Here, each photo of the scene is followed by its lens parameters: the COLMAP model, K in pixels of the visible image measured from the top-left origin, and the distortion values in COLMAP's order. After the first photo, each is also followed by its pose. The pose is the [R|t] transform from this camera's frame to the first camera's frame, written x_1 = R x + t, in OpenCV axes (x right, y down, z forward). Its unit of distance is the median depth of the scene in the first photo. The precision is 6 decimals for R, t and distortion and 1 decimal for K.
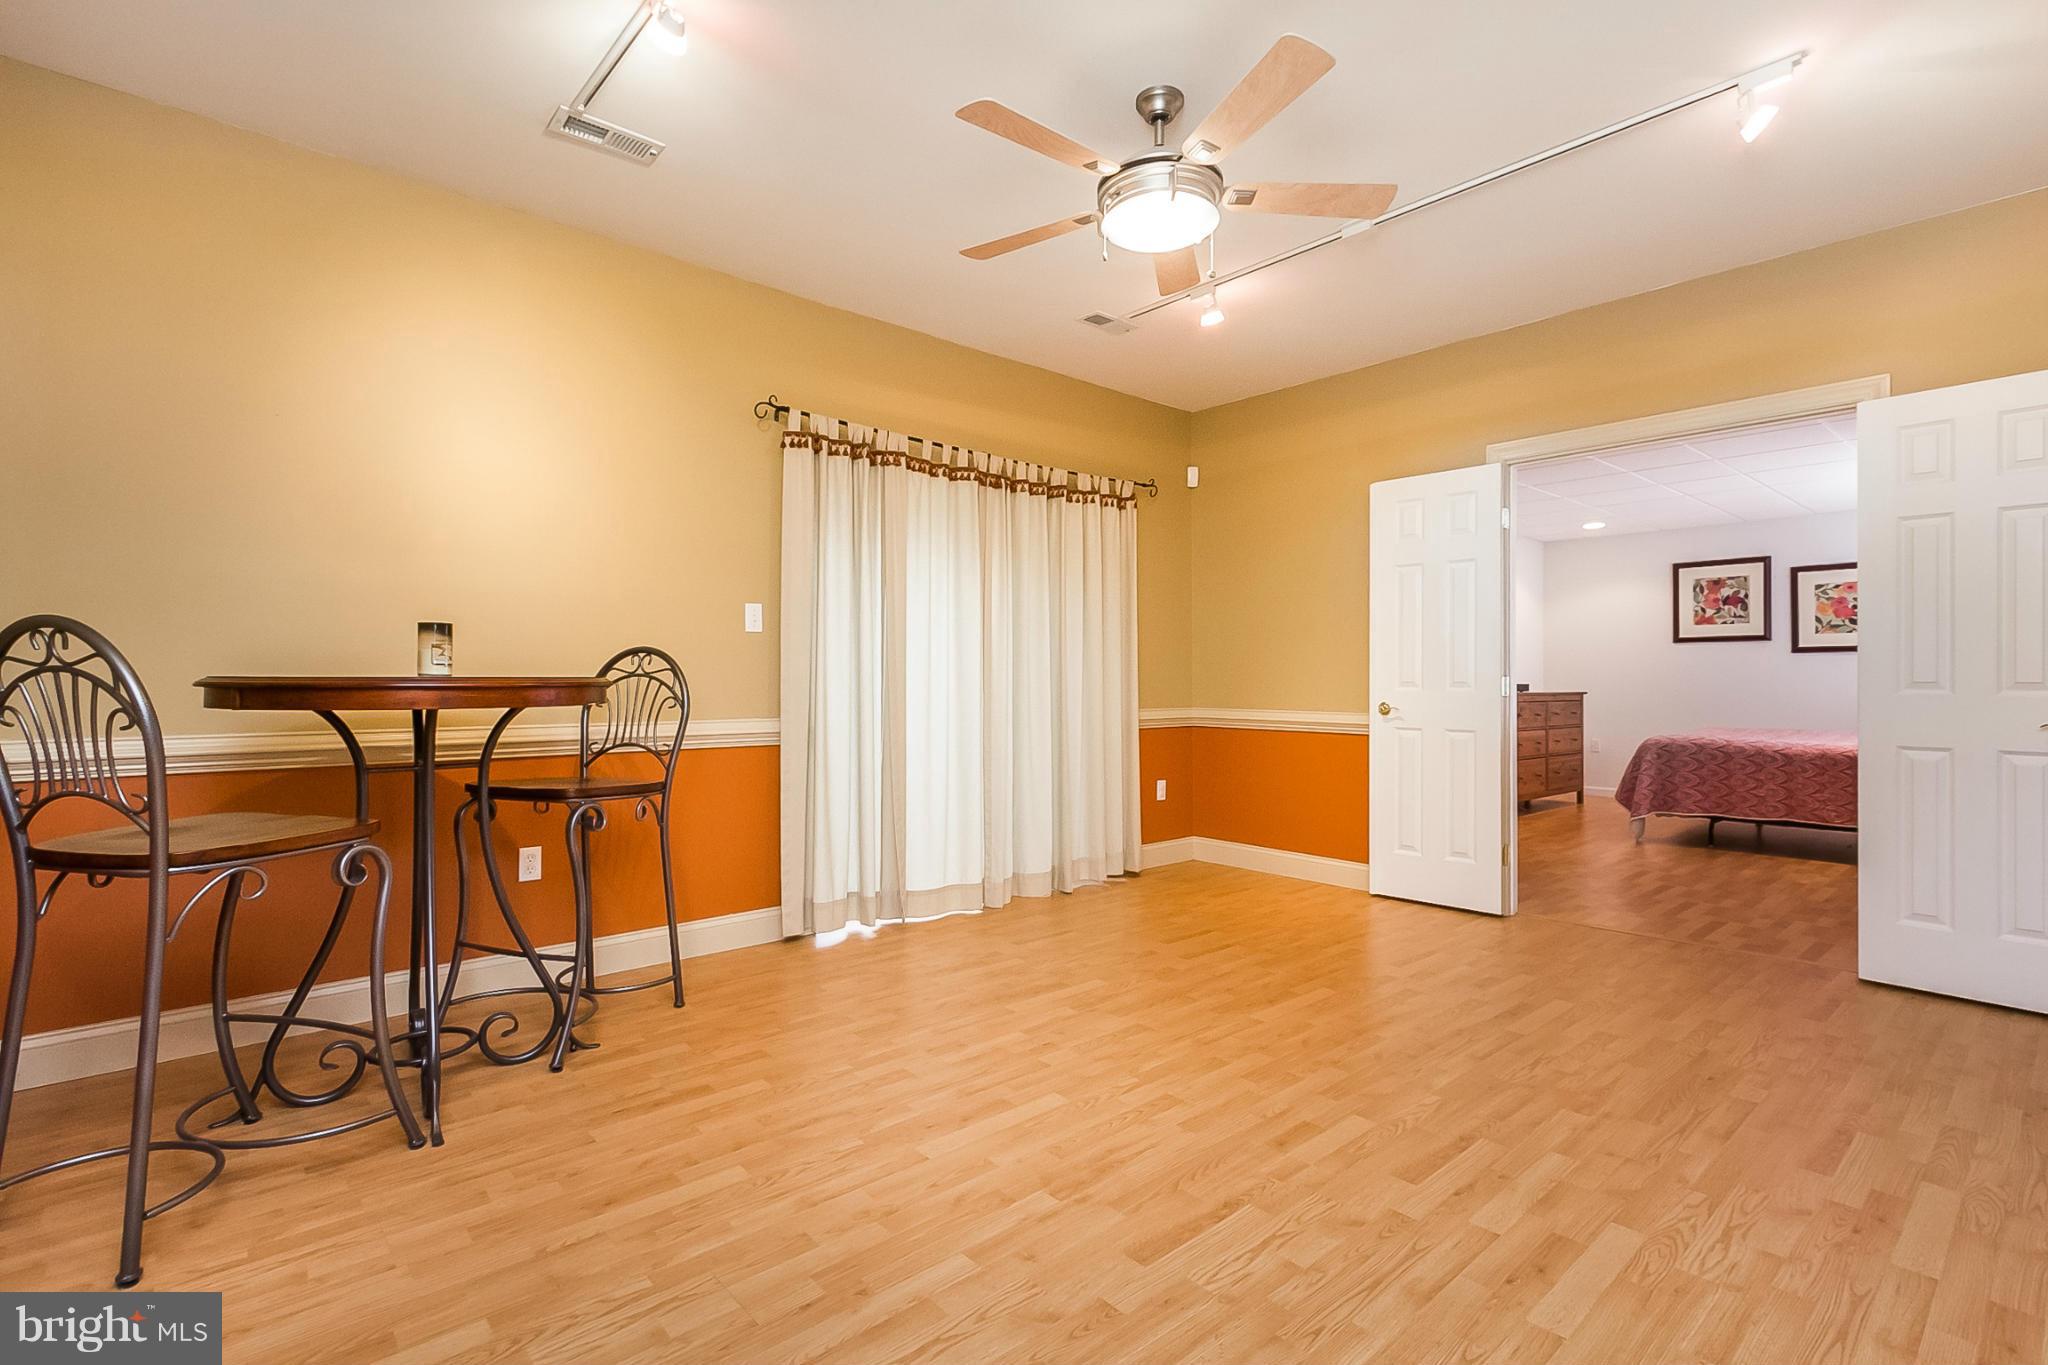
lens RADIAL K [[950.4, 0, 1024.0], [0, 950.4, 682.5], [0, 0, 1]] dist [0.000715, 0.000047]
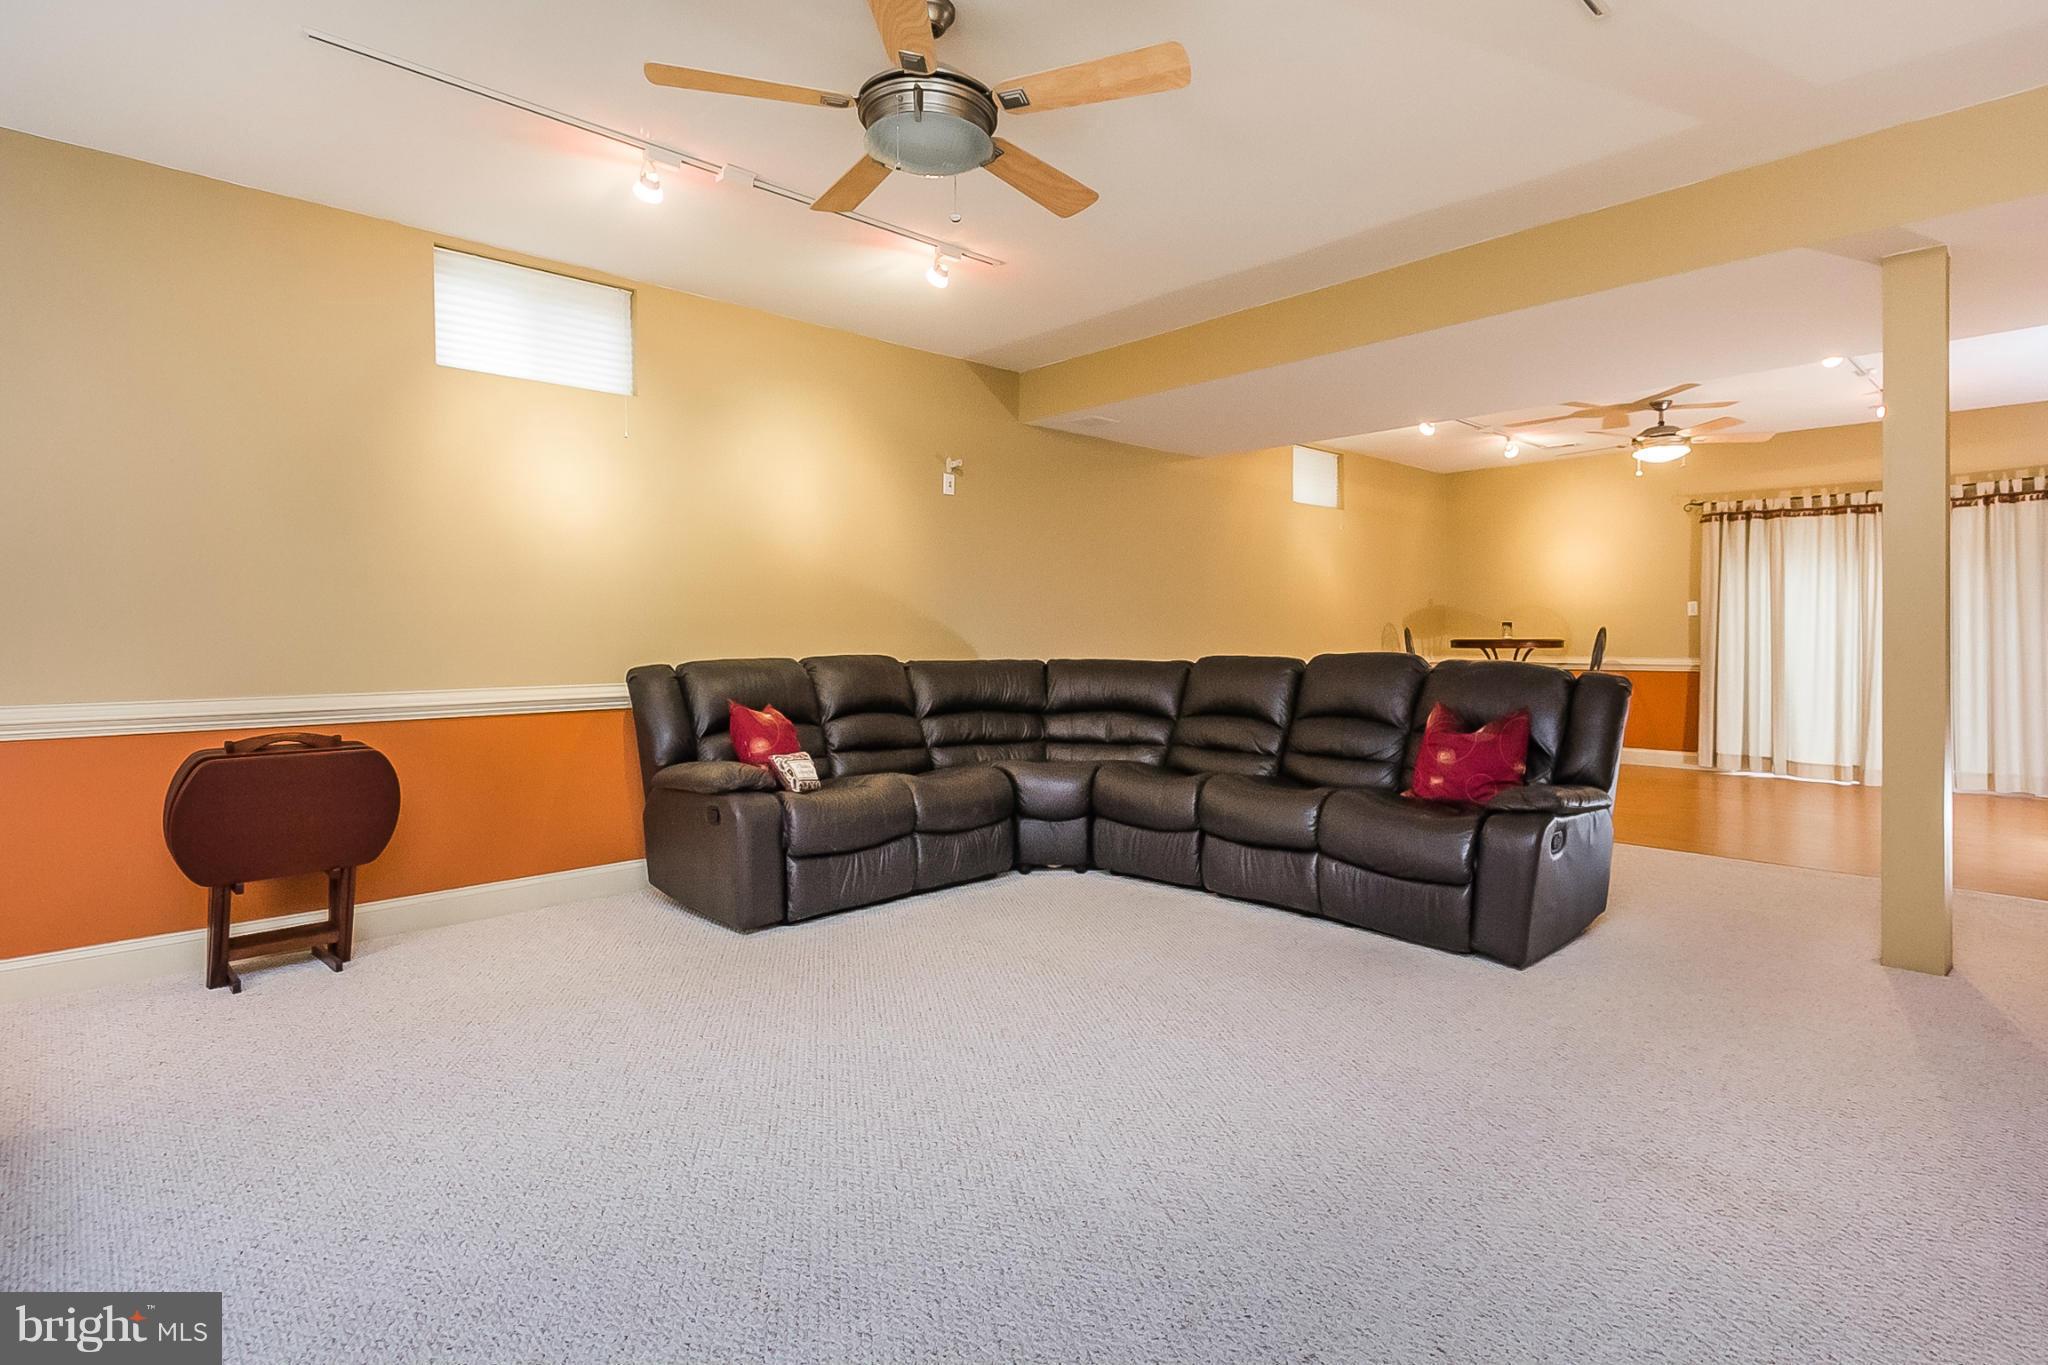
lens RADIAL K [[953.3, 0, 1058.8], [0, 953.3, 649.1], [0, 0, 1]] dist [0.001975, 0.000236]
pose [[0.084861, 0.003397, -0.996387, 1.632367], [0.002227, 0.999991, 0.003599, 0.008450], [0.996390, -0.002524, 0.084853, -0.520204]]
